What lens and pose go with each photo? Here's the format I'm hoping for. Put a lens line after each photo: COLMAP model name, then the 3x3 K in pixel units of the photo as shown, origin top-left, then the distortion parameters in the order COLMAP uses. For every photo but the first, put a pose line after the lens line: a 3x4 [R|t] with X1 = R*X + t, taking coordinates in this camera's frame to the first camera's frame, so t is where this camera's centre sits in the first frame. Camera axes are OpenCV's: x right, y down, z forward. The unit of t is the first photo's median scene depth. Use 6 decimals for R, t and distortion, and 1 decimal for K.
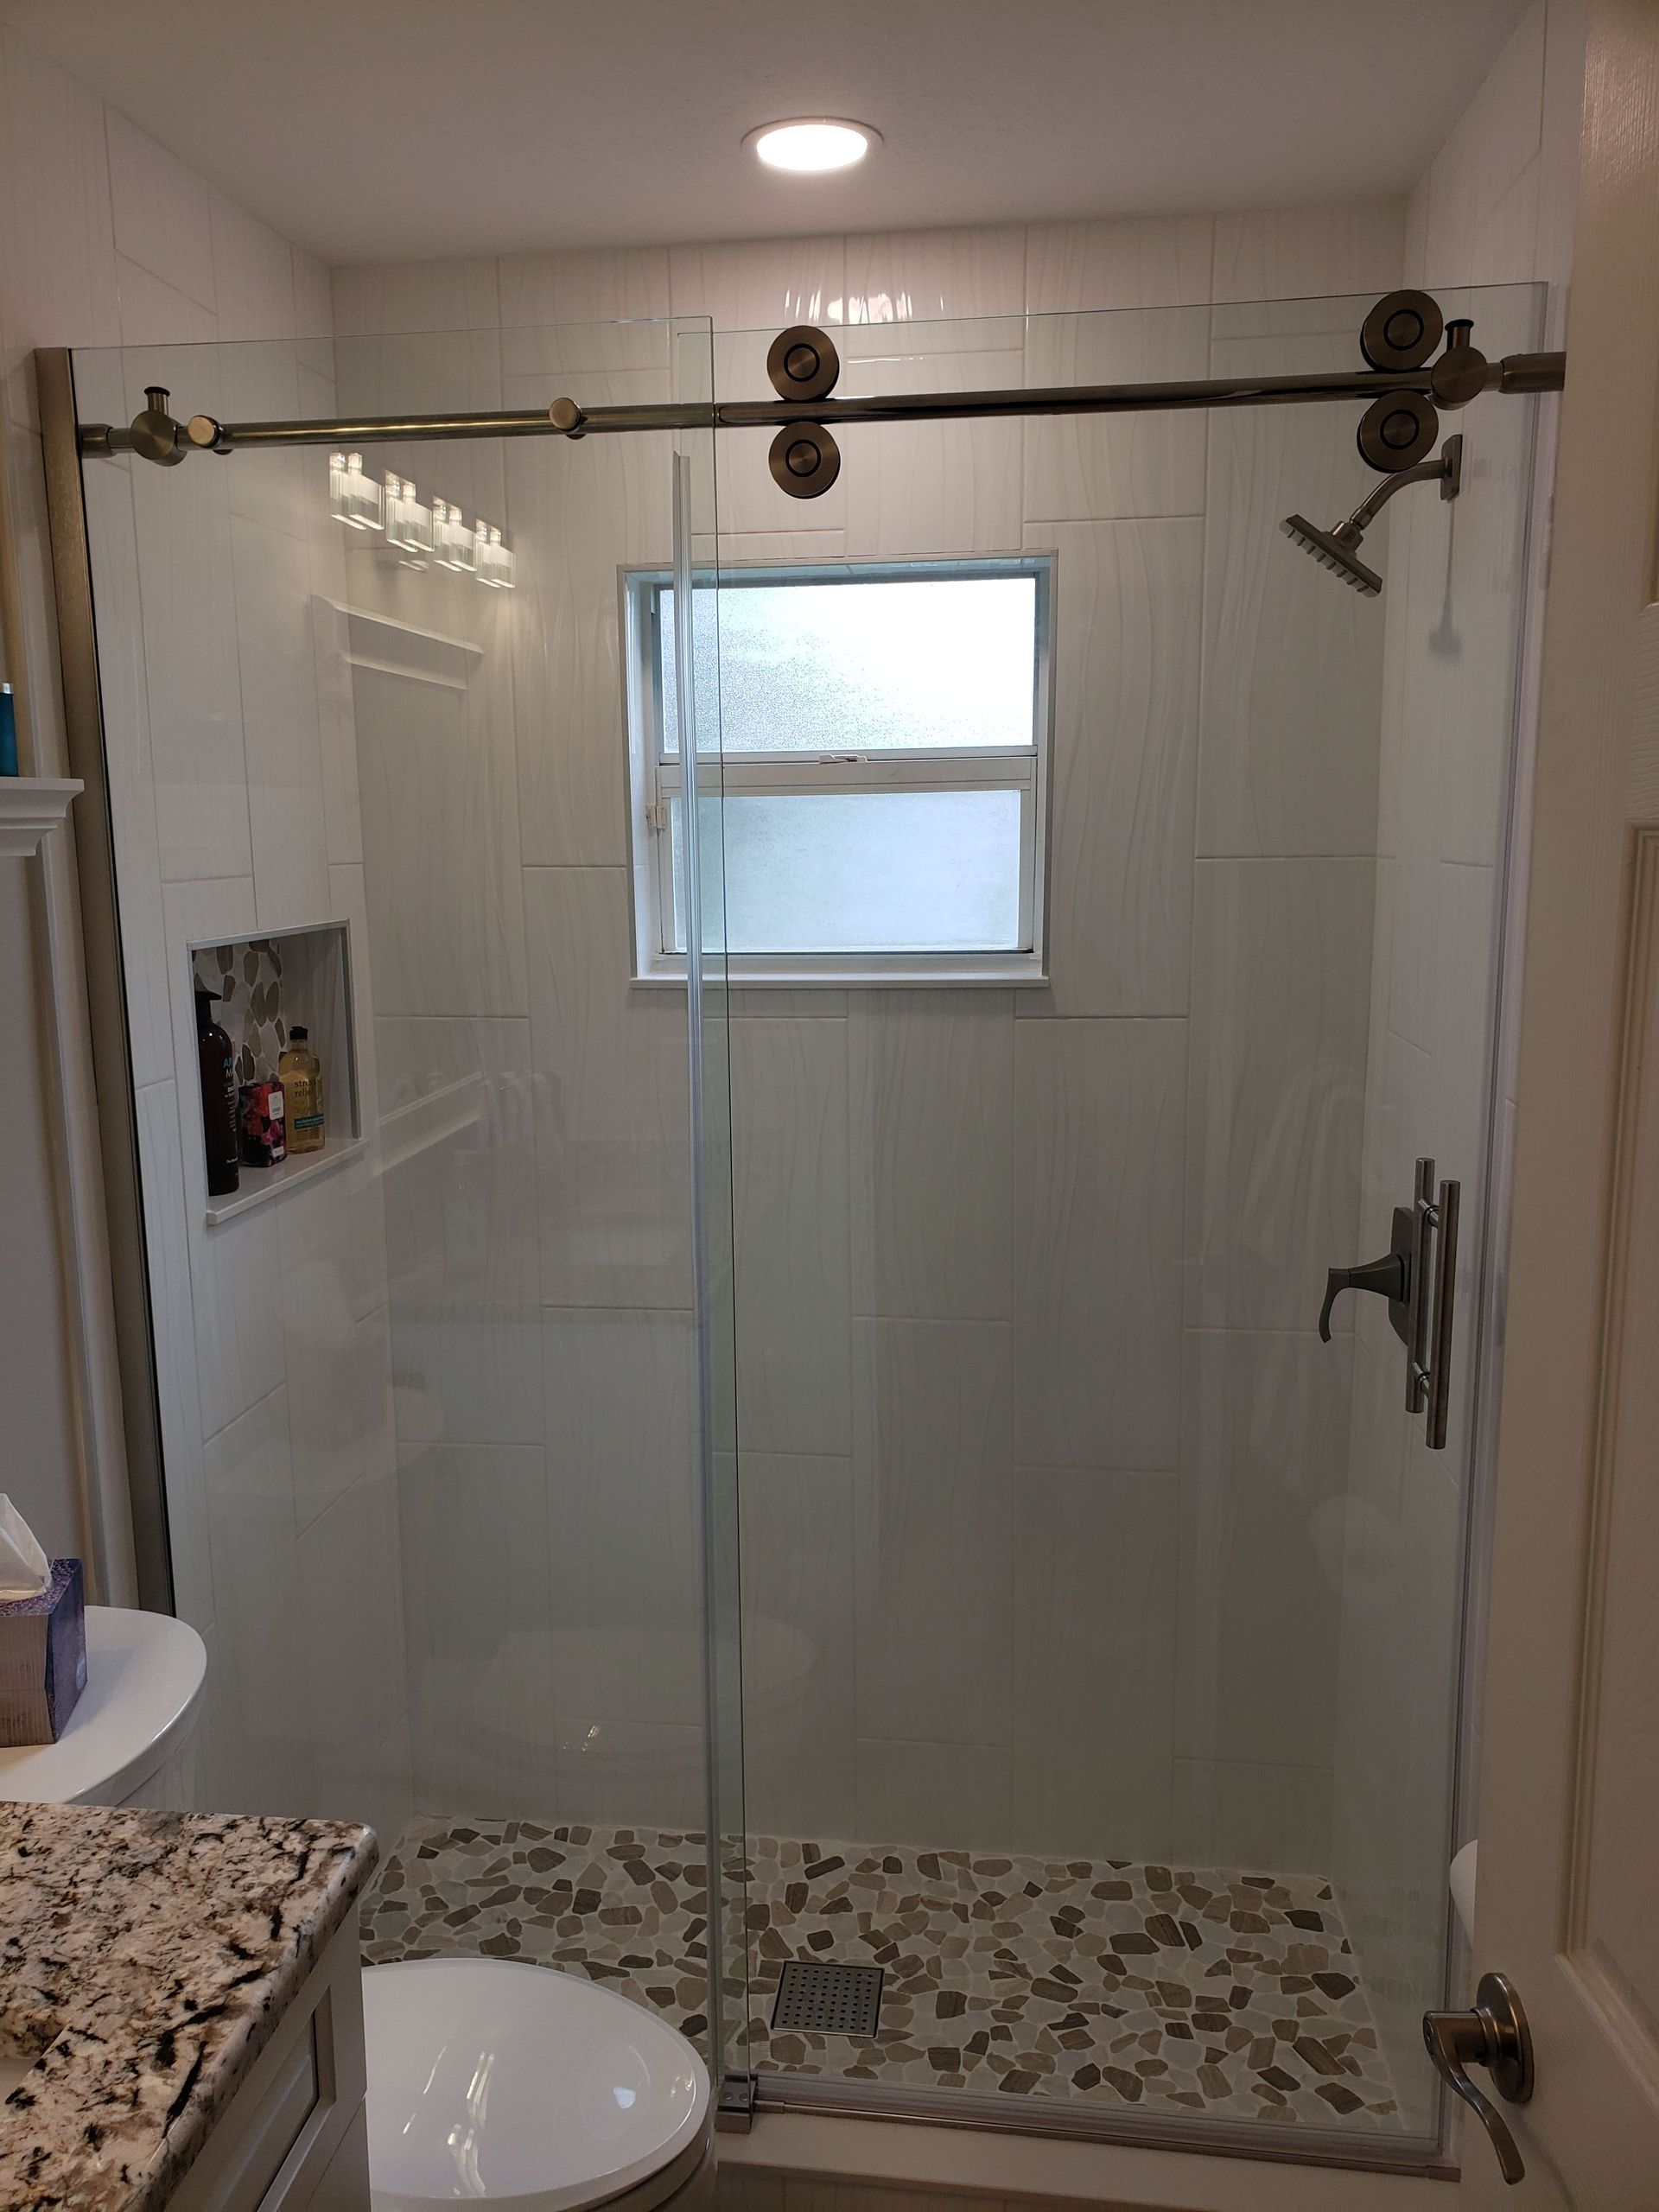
lens RADIAL K [[1734.7, 0, 803.3], [0, 1734.7, 1107.7], [0, 0, 1]] dist [0.061388, -0.044043]
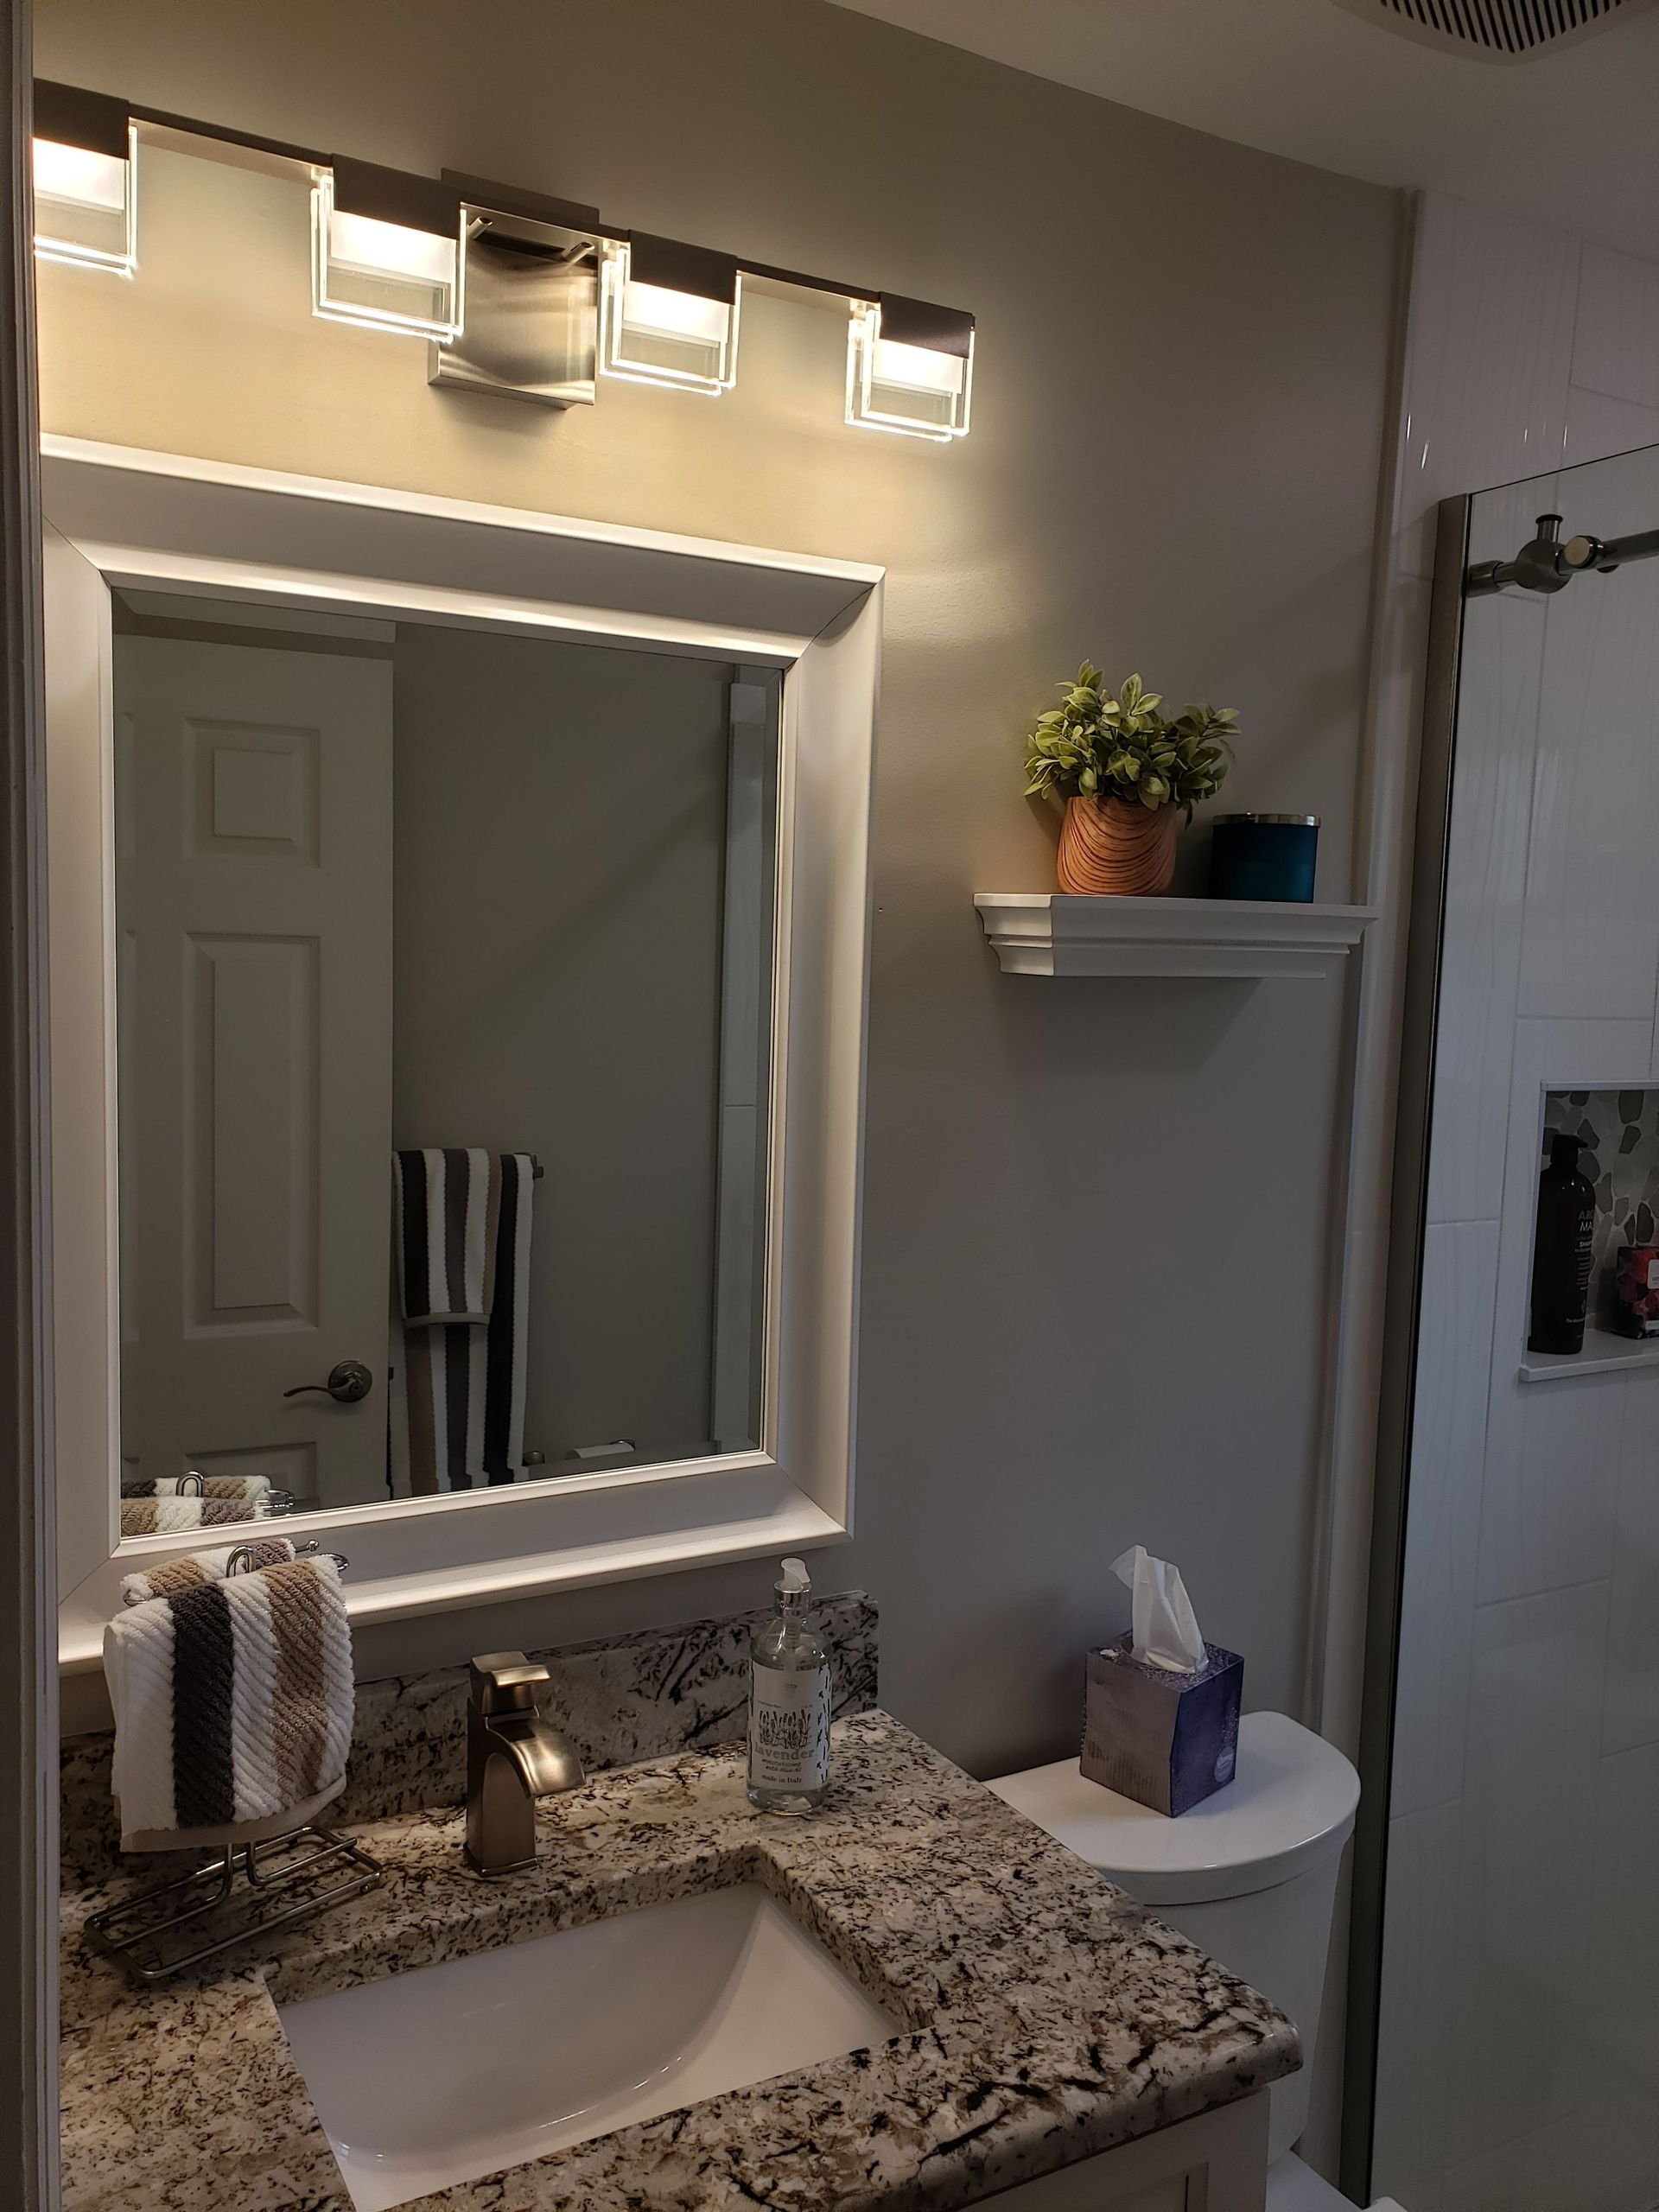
lens RADIAL K [[1734.7, 0, 756.0], [0, 1734.7, 1099.7], [0, 0, 1]] dist [0.061388, -0.044043]
pose [[0.587530, 0.101250, -0.802843, 0.299289], [-0.171413, 0.985199, -0.001194, -0.018805], [0.790839, 0.138319, 0.596190, 0.174758]]
